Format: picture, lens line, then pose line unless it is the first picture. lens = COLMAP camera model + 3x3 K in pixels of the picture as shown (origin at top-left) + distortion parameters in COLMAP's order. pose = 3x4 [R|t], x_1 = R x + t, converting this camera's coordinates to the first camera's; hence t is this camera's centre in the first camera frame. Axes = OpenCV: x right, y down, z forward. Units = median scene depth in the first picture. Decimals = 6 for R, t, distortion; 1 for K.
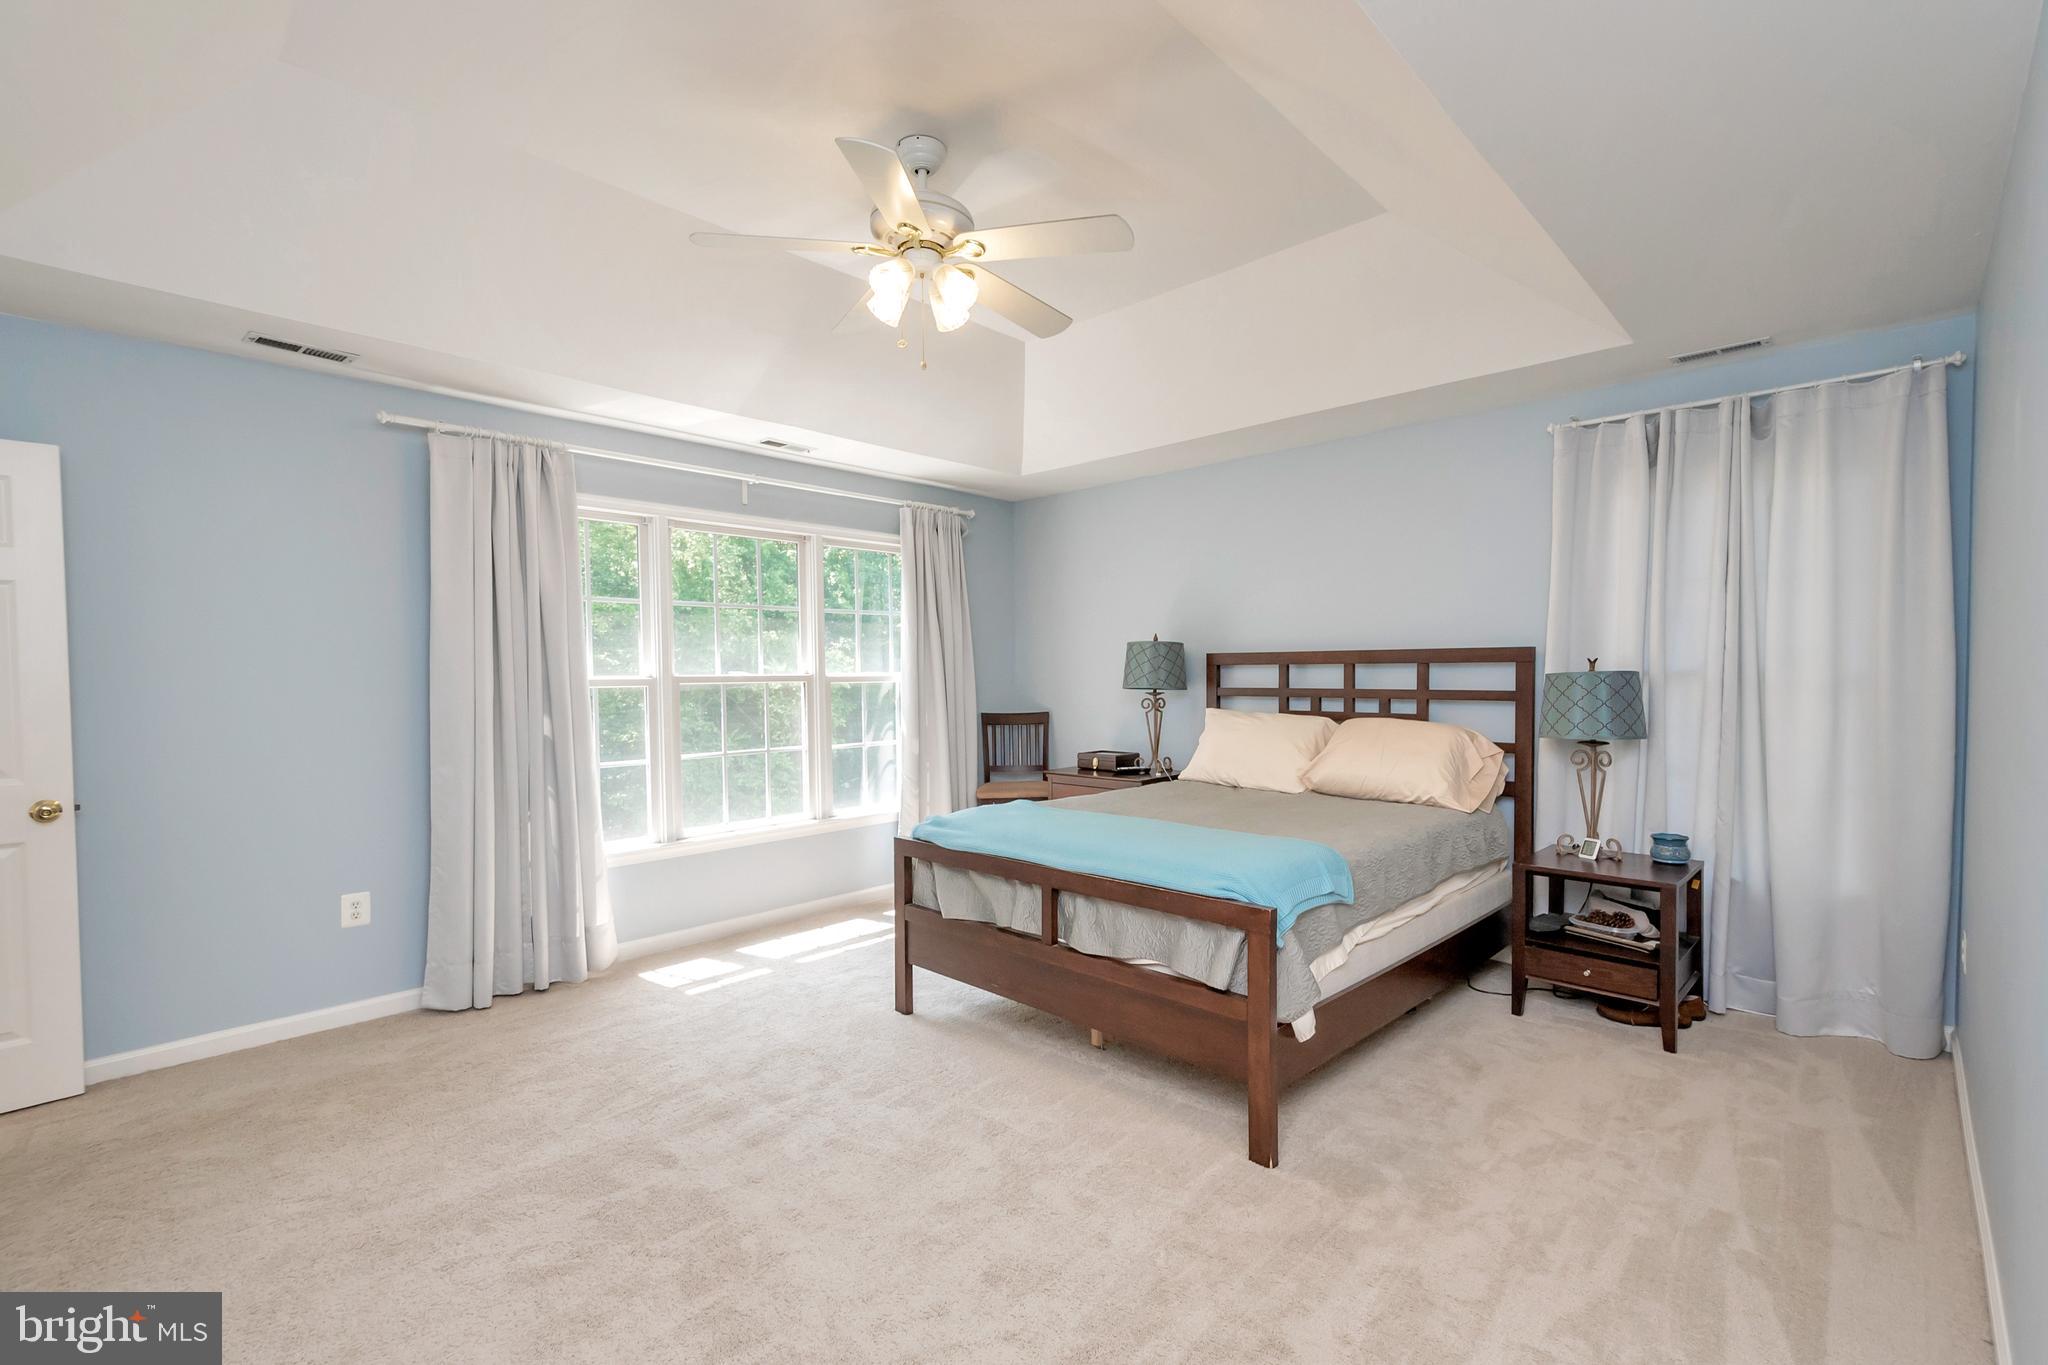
lens RADIAL K [[900.6, 0, 1057.1], [0, 900.6, 704.9], [0, 0, 1]] dist [0.013225, -0.000082]
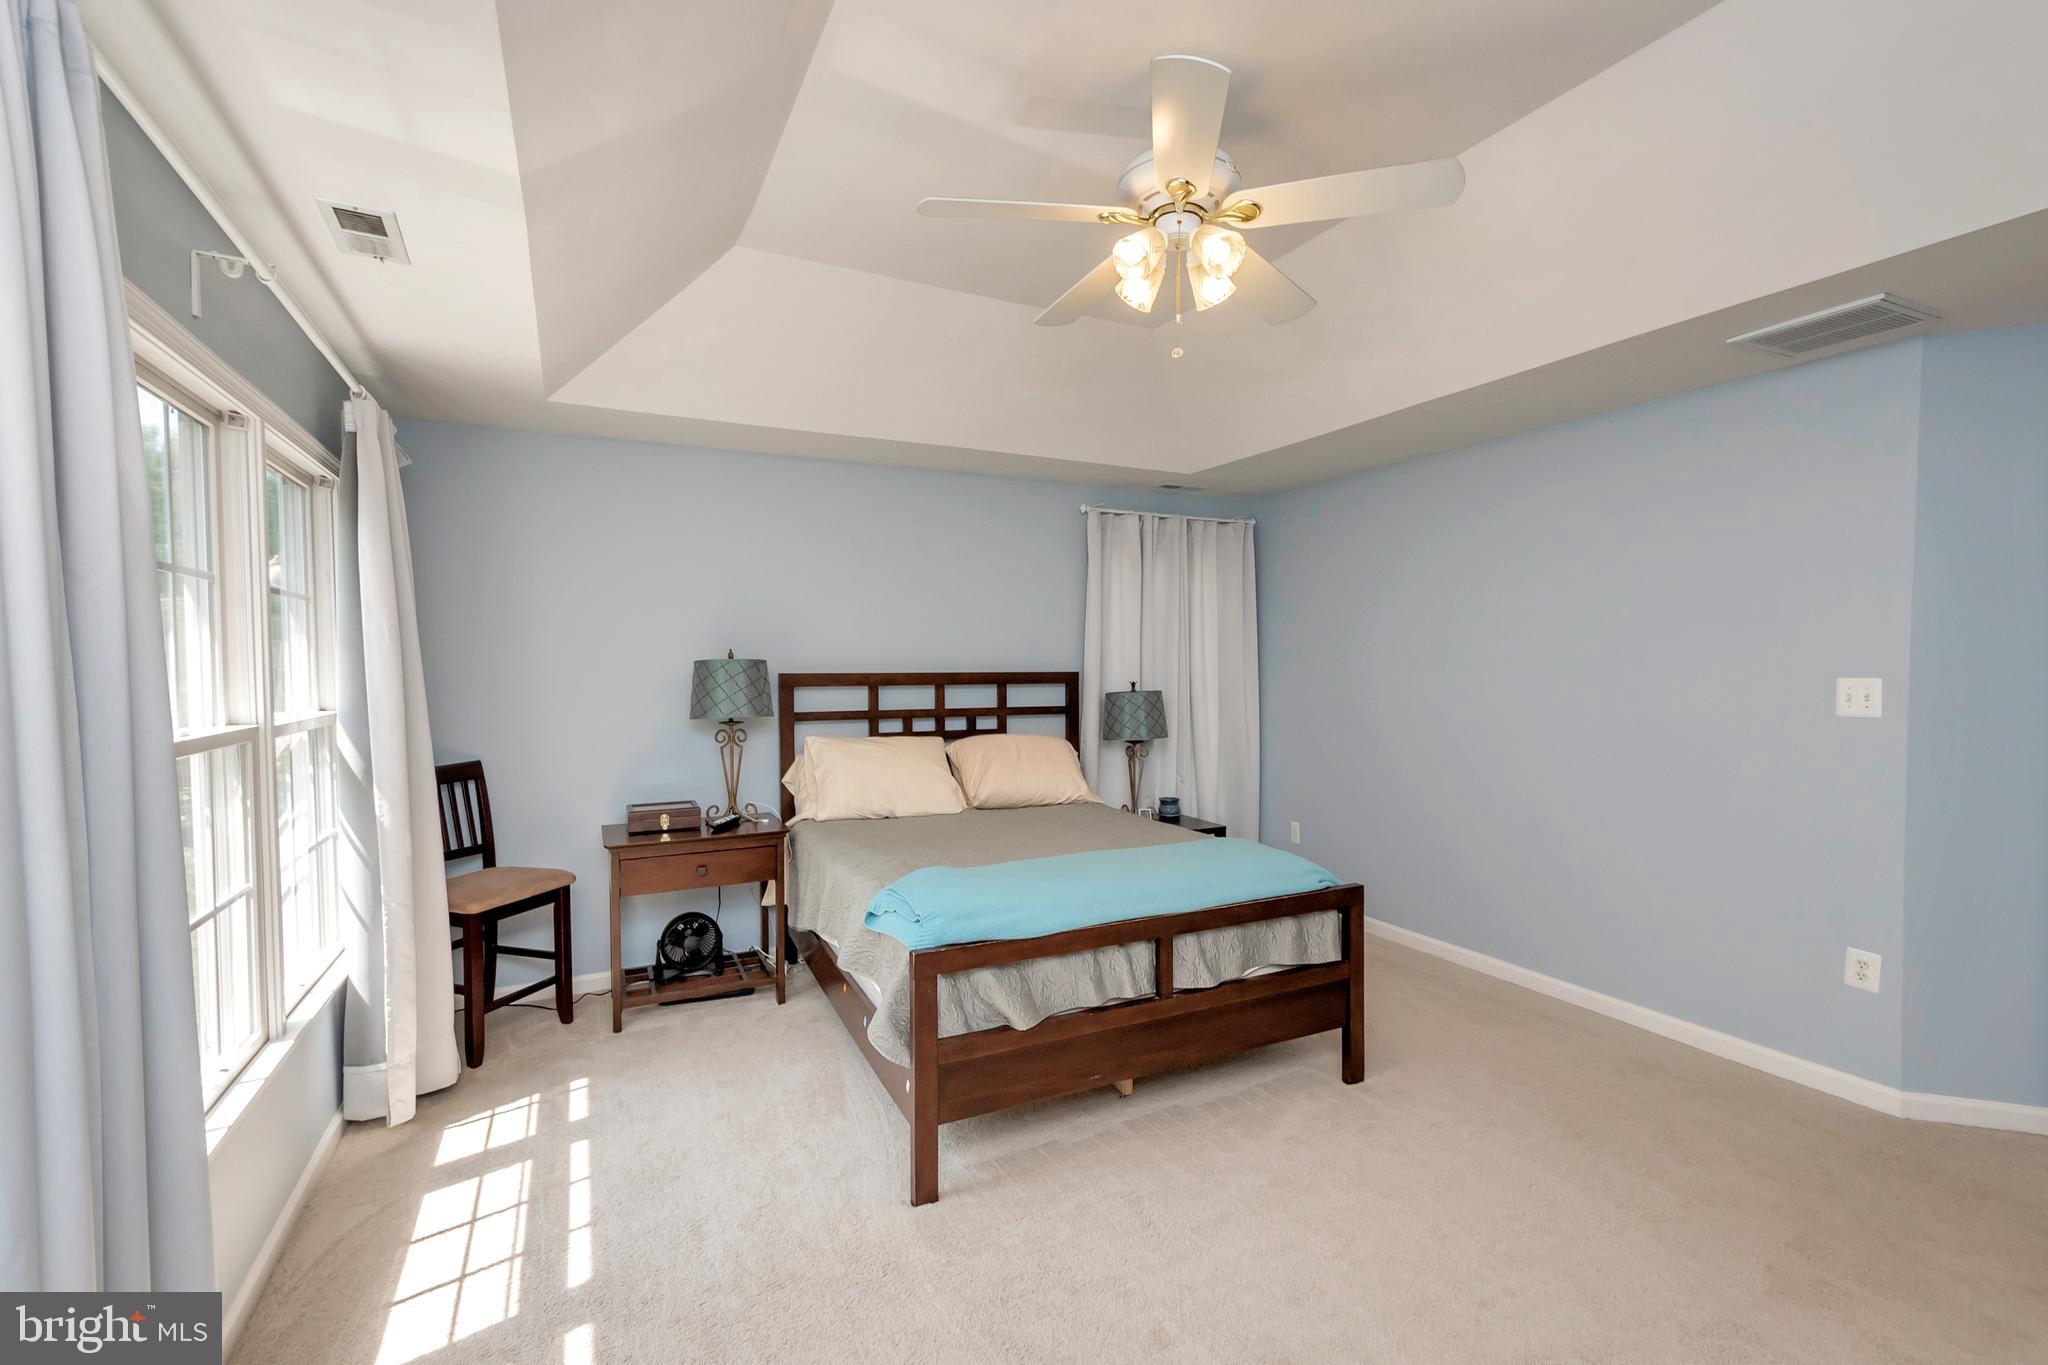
lens RADIAL K [[897.1, 0, 1034.5], [0, 897.1, 694.7], [0, 0, 1]] dist [0.013306, -0.000046]
pose [[0.351282, -0.028459, 0.935837, -0.658456], [0.033340, 0.999284, 0.017873, -0.052057], [-0.935676, 0.024922, 0.351980, 0.555481]]
